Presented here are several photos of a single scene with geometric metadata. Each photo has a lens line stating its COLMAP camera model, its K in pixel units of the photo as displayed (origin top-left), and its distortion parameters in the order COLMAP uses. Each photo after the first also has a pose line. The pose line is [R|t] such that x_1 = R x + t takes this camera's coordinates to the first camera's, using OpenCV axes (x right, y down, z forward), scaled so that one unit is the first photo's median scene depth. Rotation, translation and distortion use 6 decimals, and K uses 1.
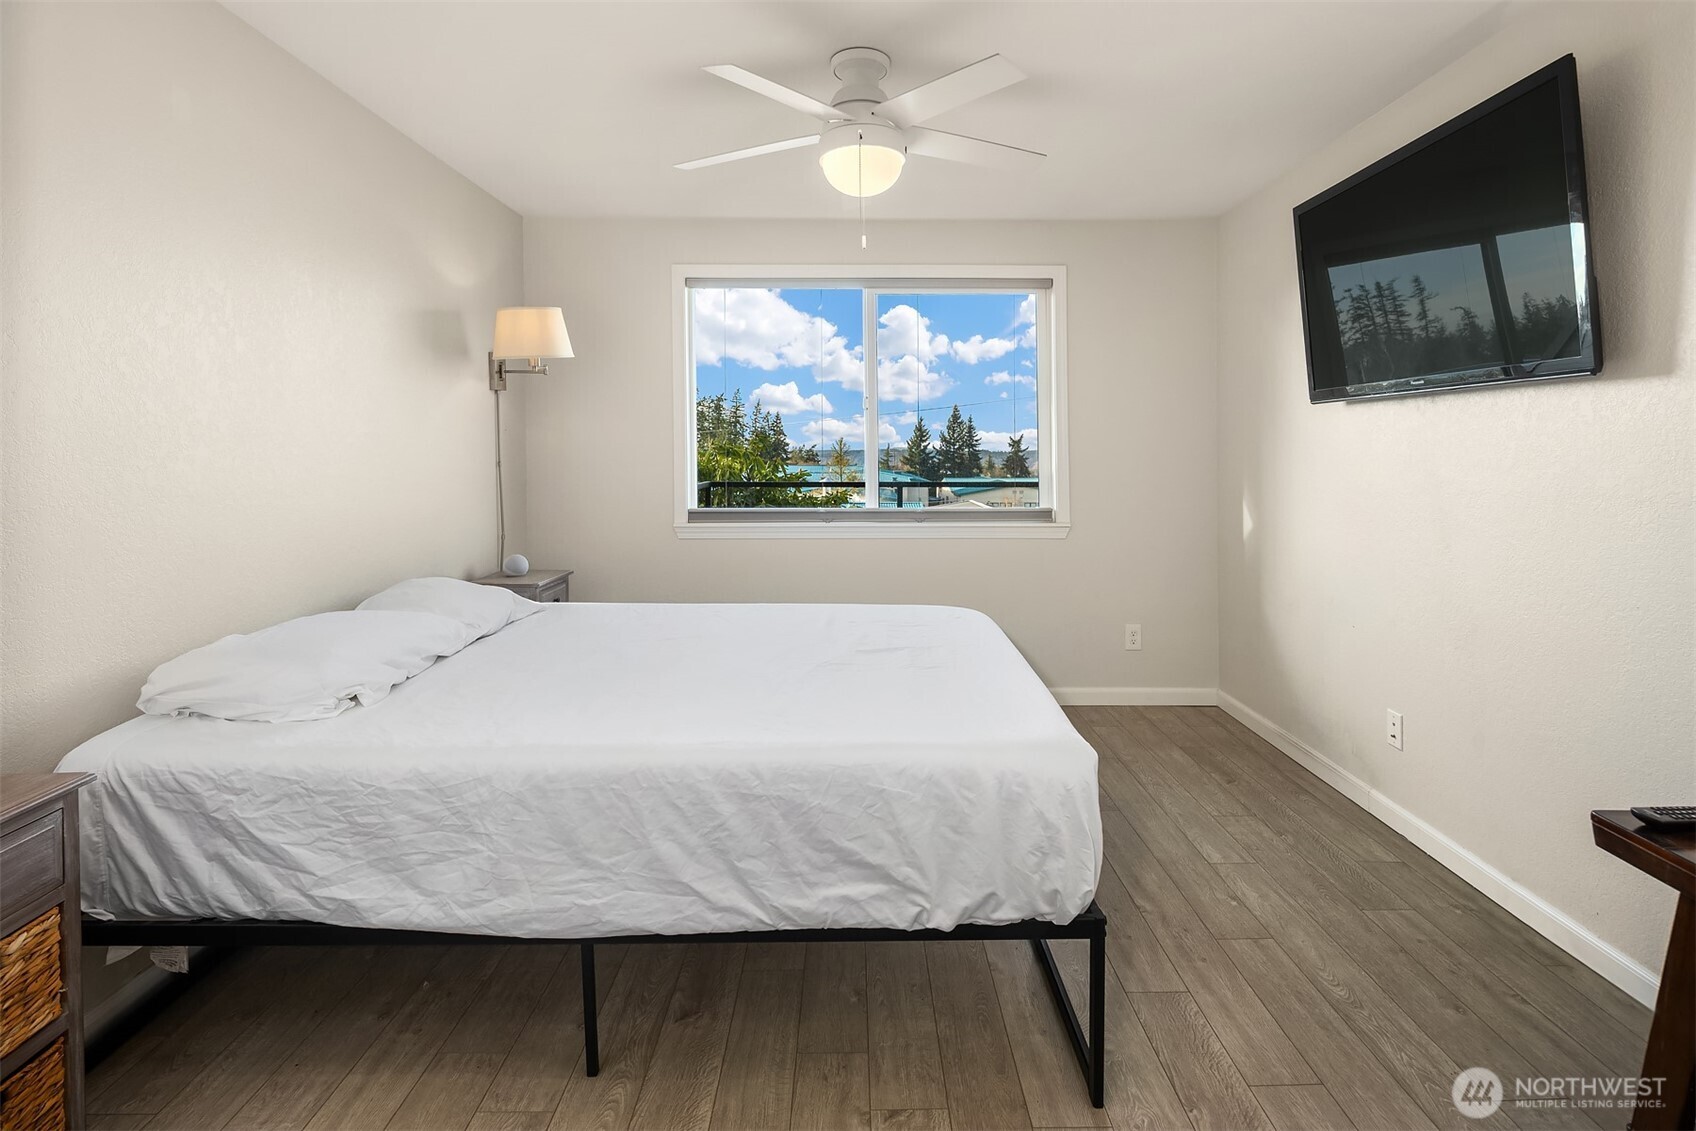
lens RADIAL K [[833.1, 0, 849.0], [0, 833.1, 468.3], [0, 0, 1]] dist [-0.003311, -0.002301]
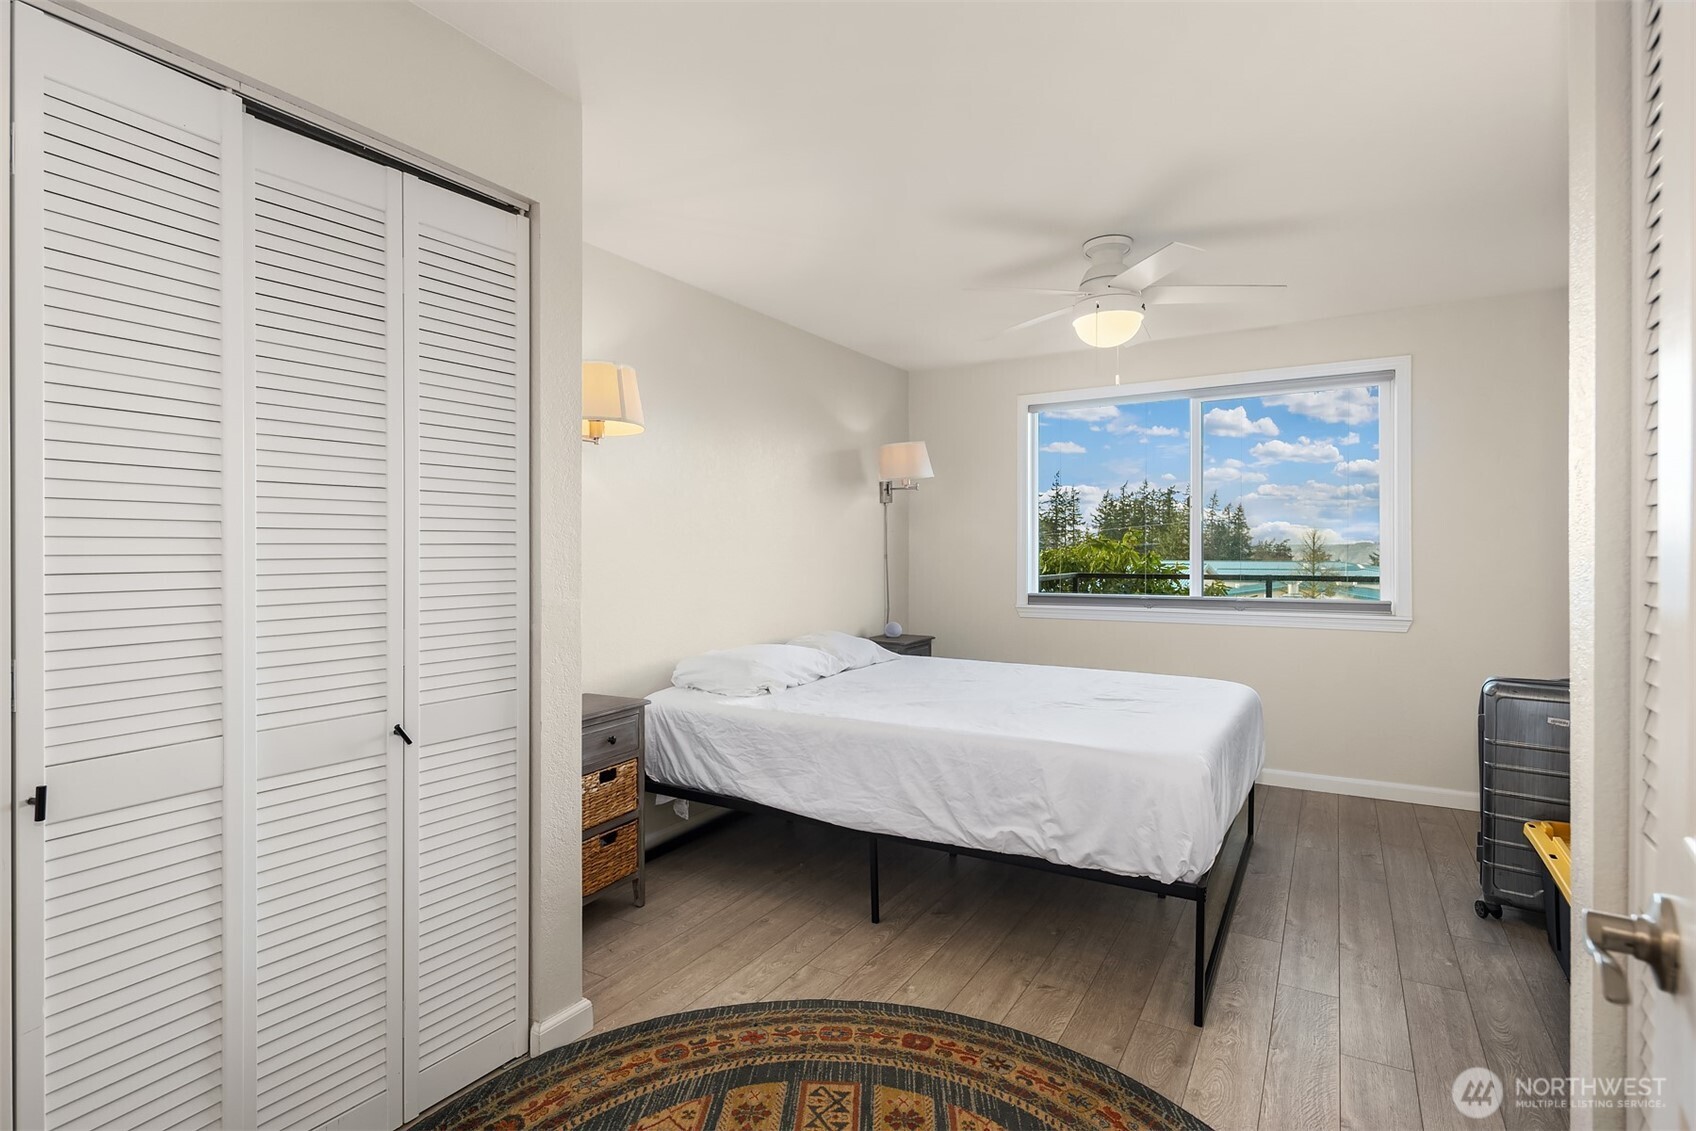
lens RADIAL K [[819.6, 0, 845.1], [0, 819.6, 547.5], [0, 0, 1]] dist [-0.000264, -0.000318]
pose [[0.859103, -0.005564, -0.511773, 0.481318], [-0.004507, 0.999820, -0.018435, 0.011844], [0.511783, 0.018144, 0.858923, -0.449304]]
